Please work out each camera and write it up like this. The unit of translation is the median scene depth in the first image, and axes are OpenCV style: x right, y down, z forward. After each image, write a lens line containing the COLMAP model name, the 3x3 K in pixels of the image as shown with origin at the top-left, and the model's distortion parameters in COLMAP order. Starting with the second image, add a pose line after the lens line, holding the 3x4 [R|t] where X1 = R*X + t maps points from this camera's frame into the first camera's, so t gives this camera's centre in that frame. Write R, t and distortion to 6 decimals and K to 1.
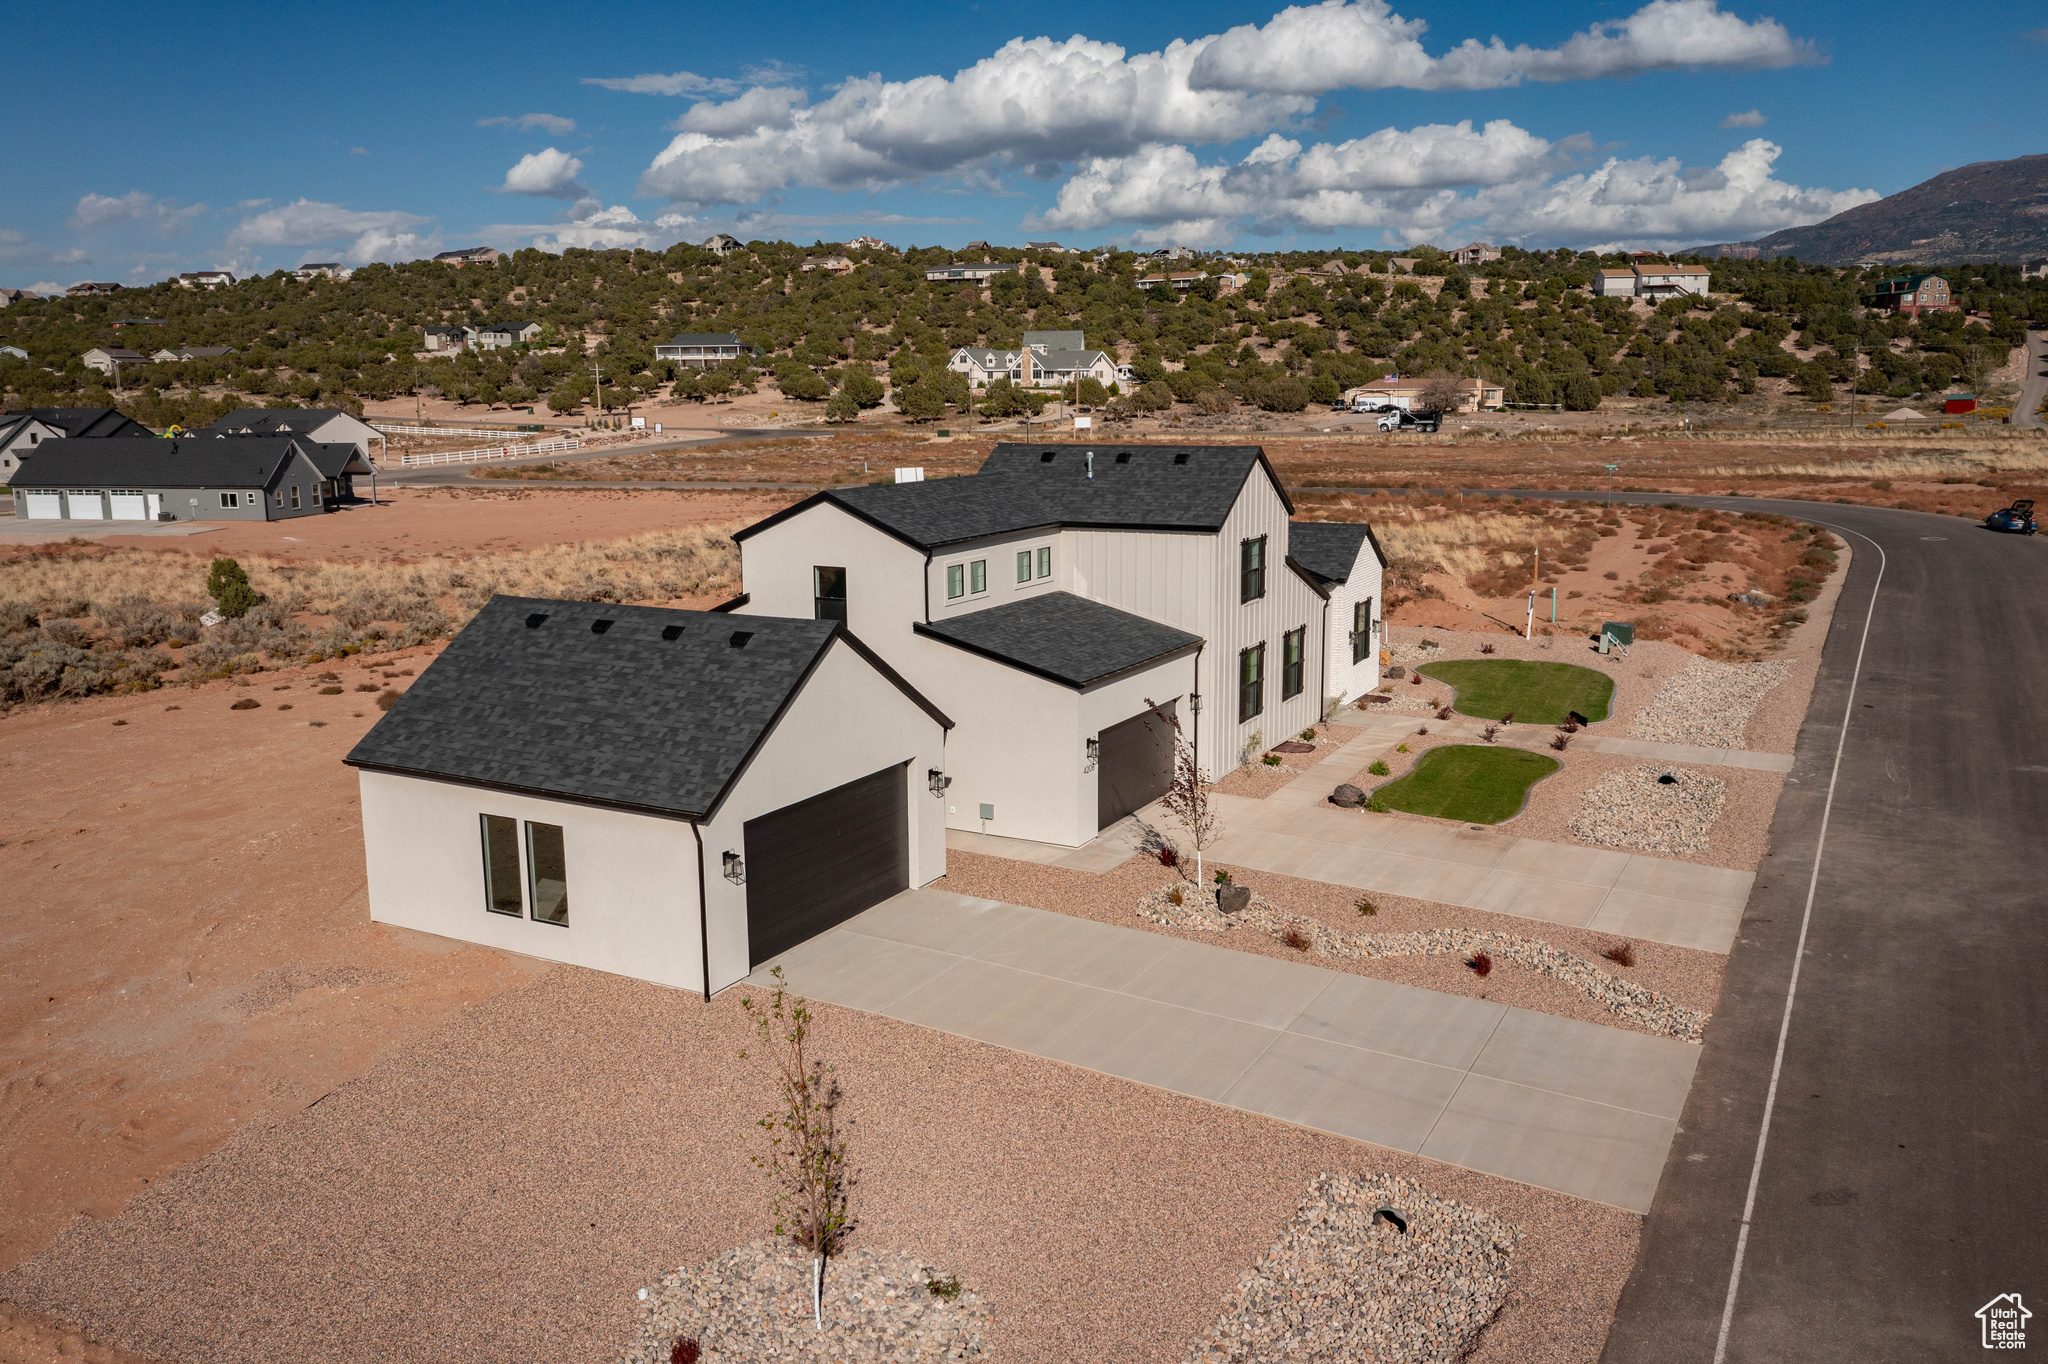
lens RADIAL K [[1587.0, 0, 1024.0], [0, 1587.0, 682.0], [0, 0, 1]] dist [-0.004426, 0.003685]
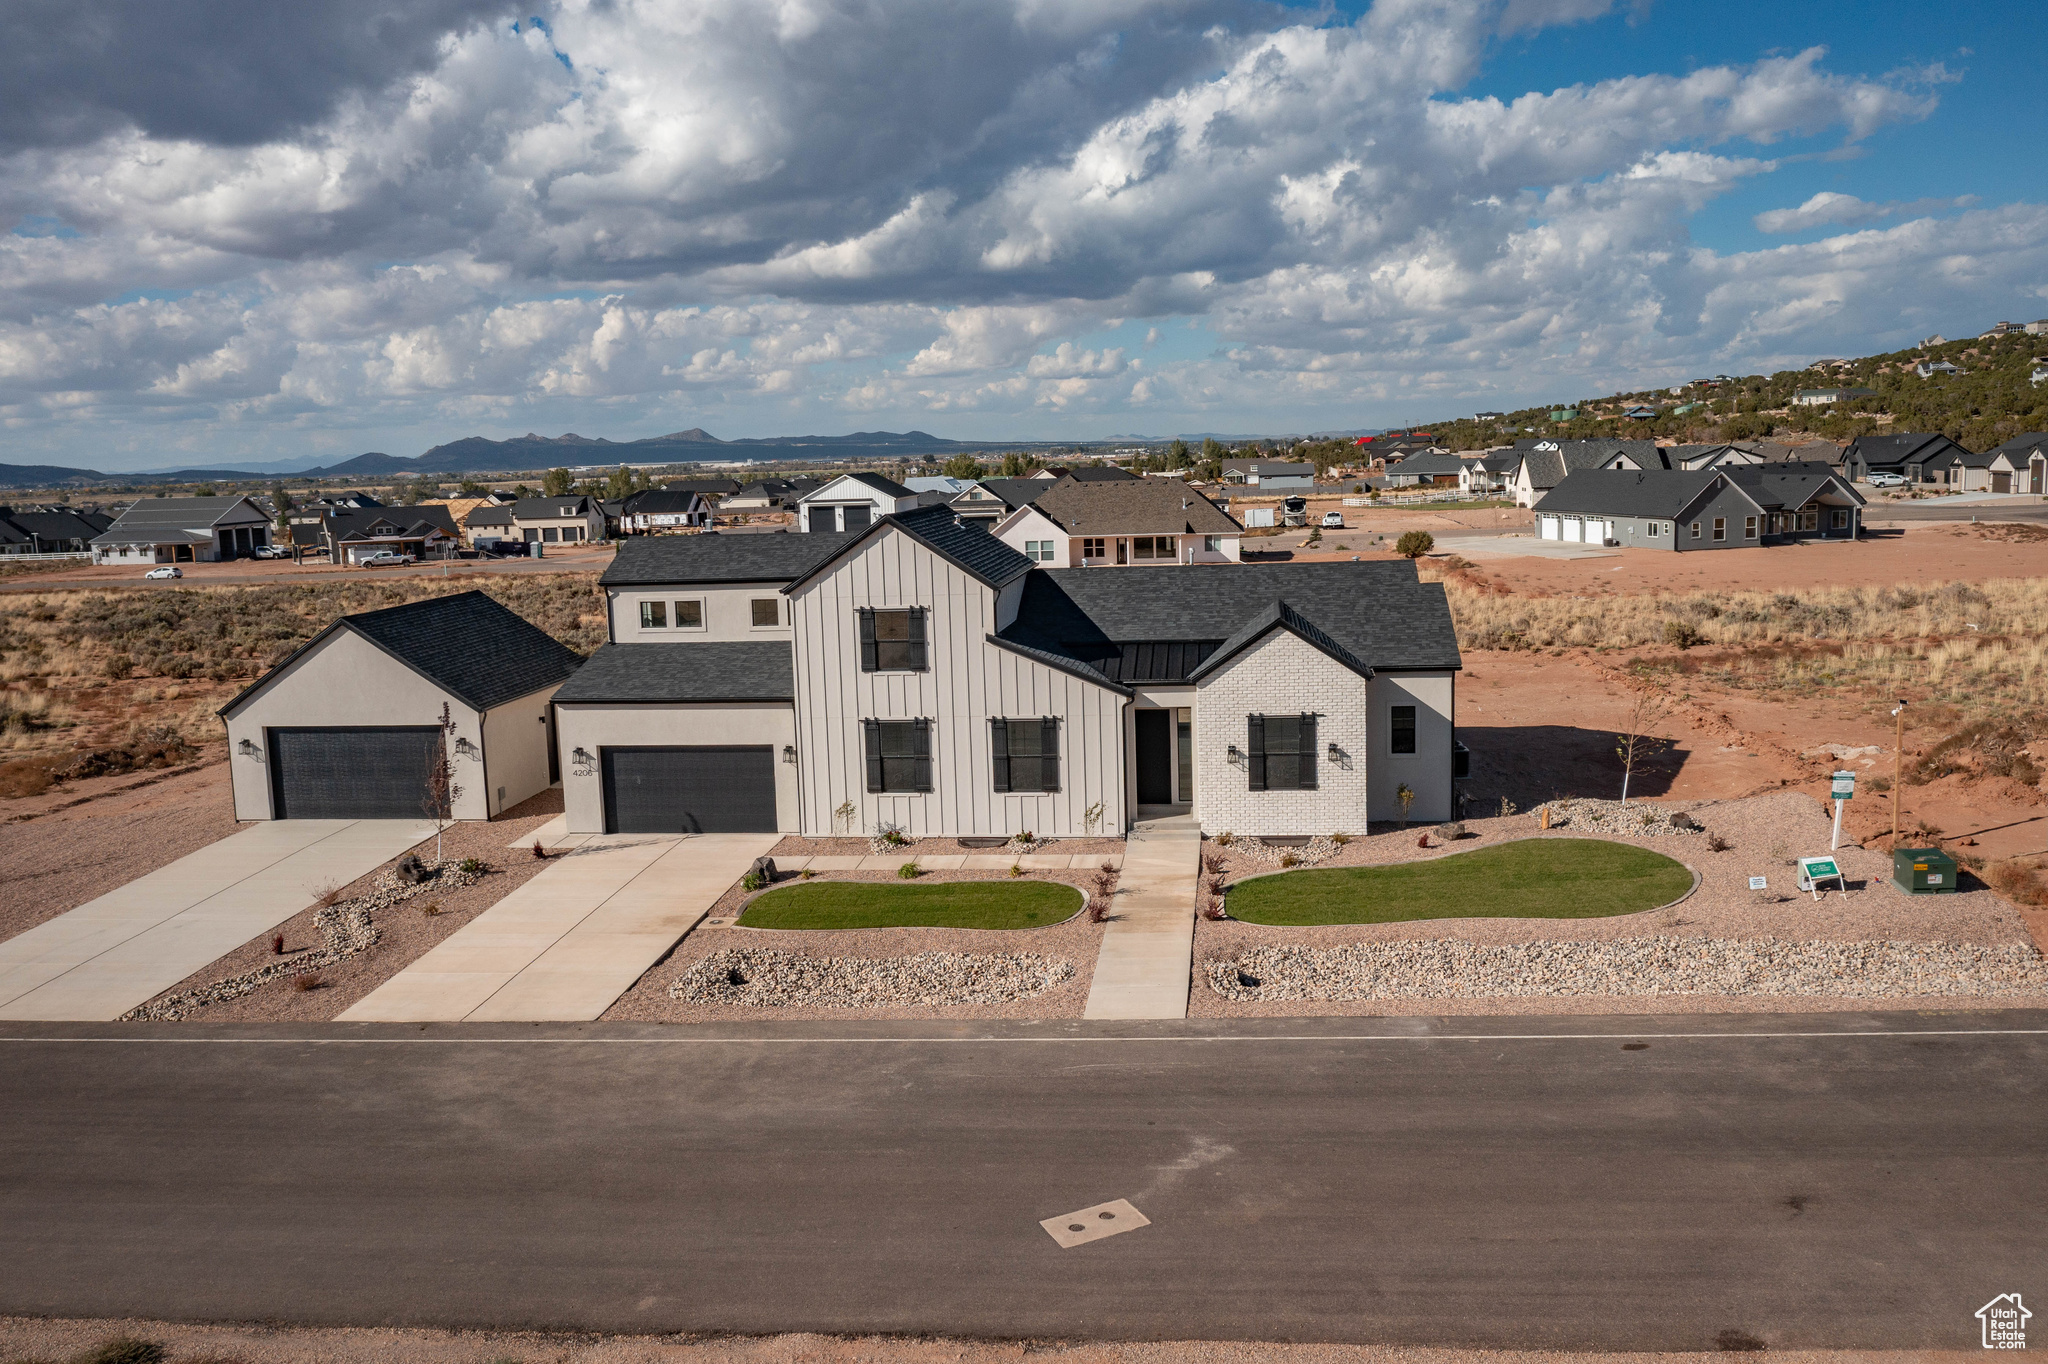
lens RADIAL K [[1619.9, 0, 1024.0], [0, 1619.9, 682.0], [0, 0, 1]] dist [0.001575, -0.006824]
pose [[0.350725, 0.128208, -0.927661, 0.162805], [-0.140547, 0.986571, 0.083212, -0.020640], [0.925872, 0.101196, 0.364034, 0.106094]]
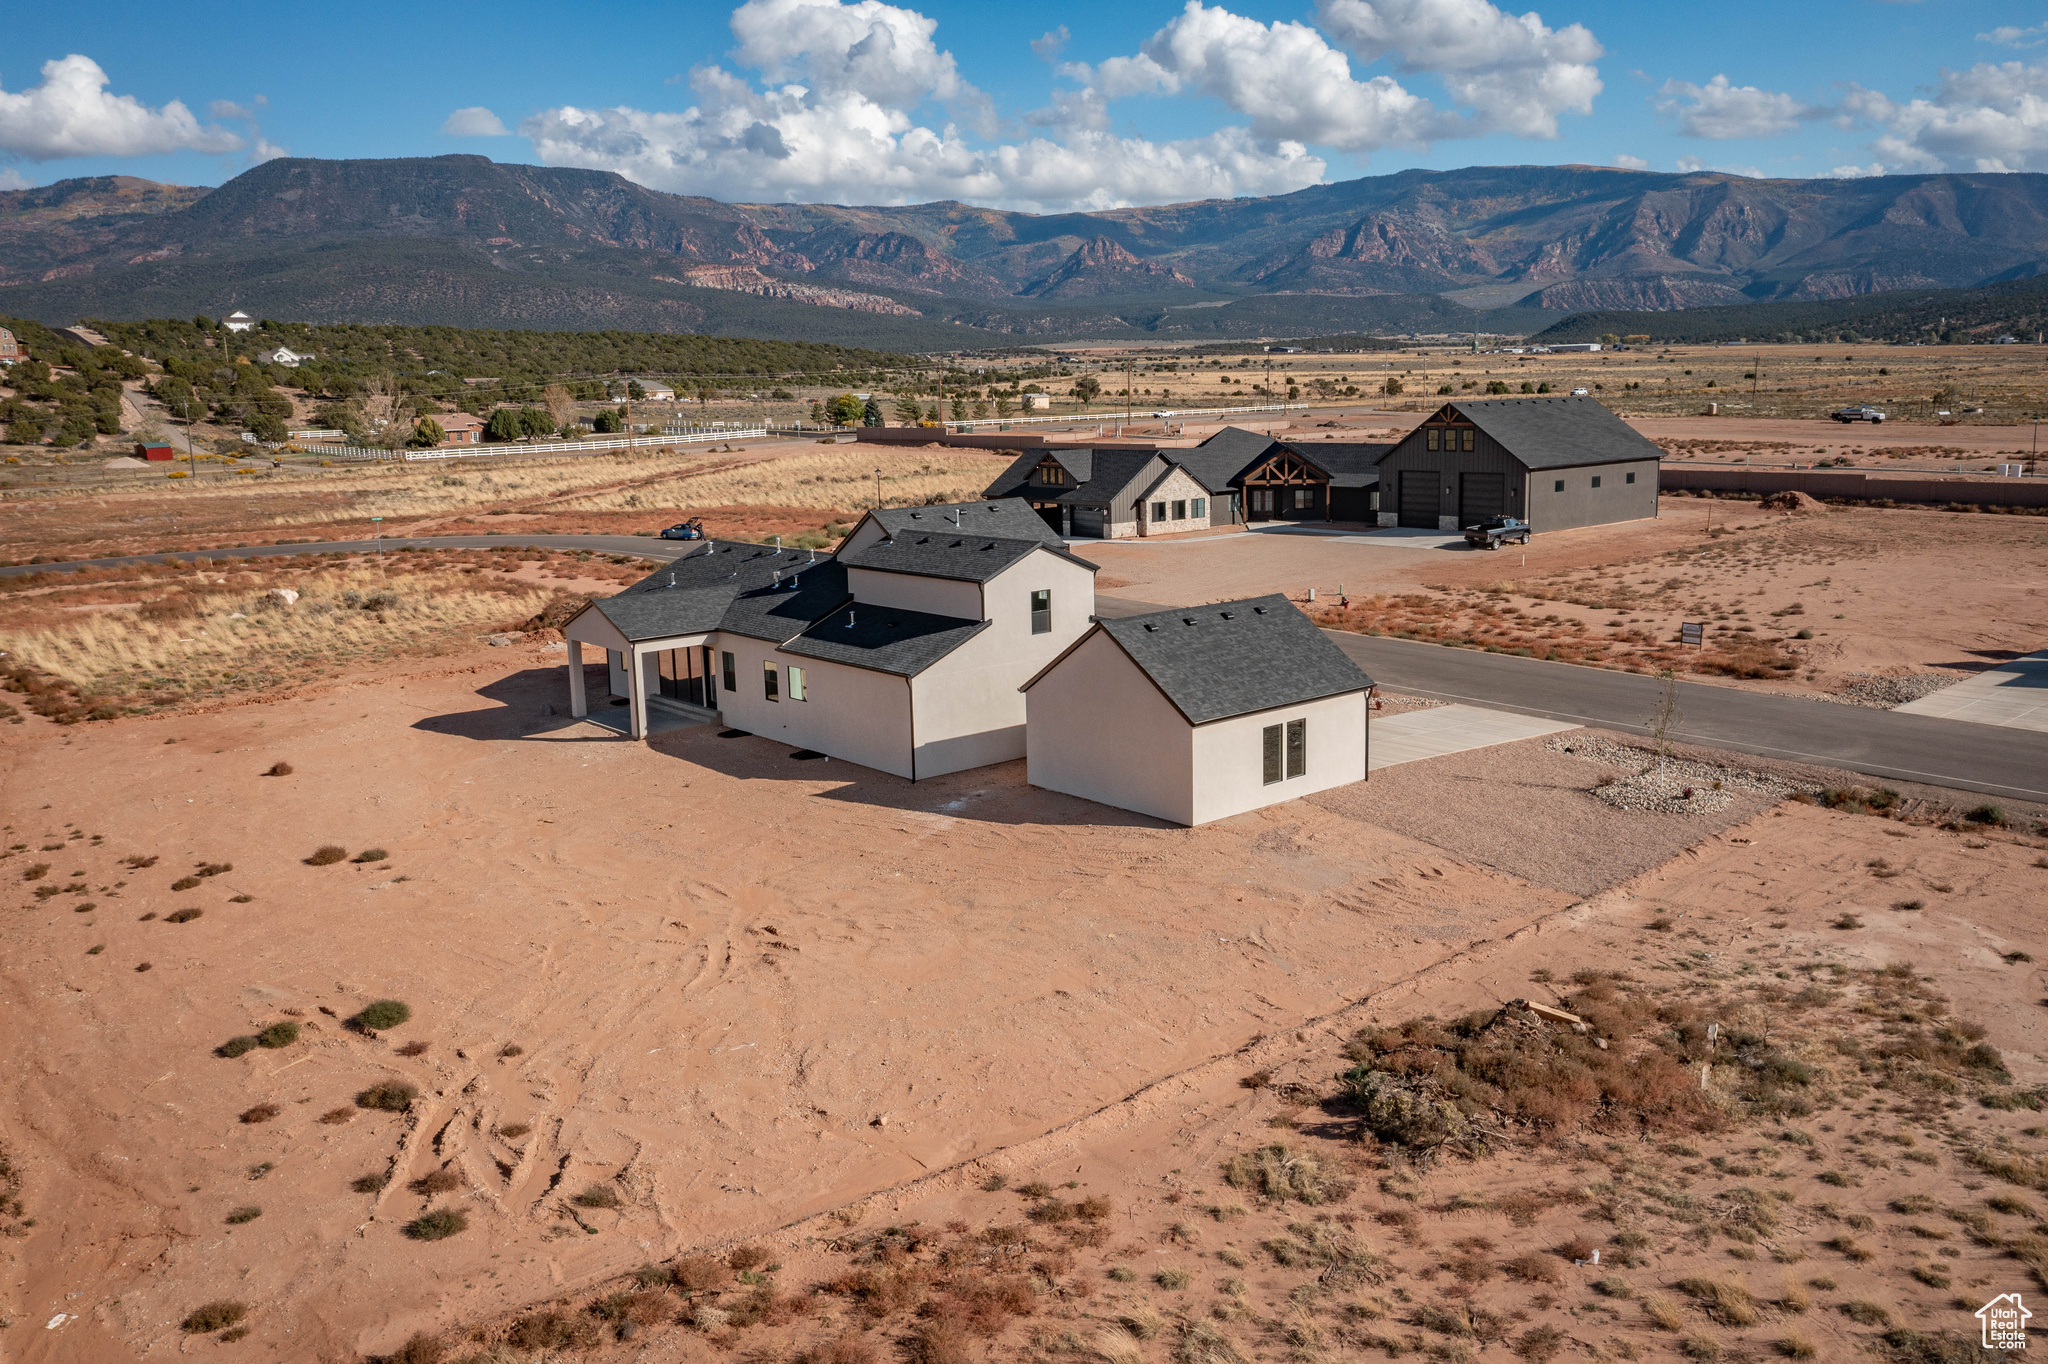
lens RADIAL K [[1619.9, 0, 1024.0], [0, 1619.9, 682.0], [0, 0, 1]] dist [0.001575, -0.006824]
pose [[0.347340, -0.164514, 0.923195, -0.204157], [0.188410, 0.976658, 0.103154, -0.019584], [-0.918616, 0.138110, 0.370229, 0.057724]]
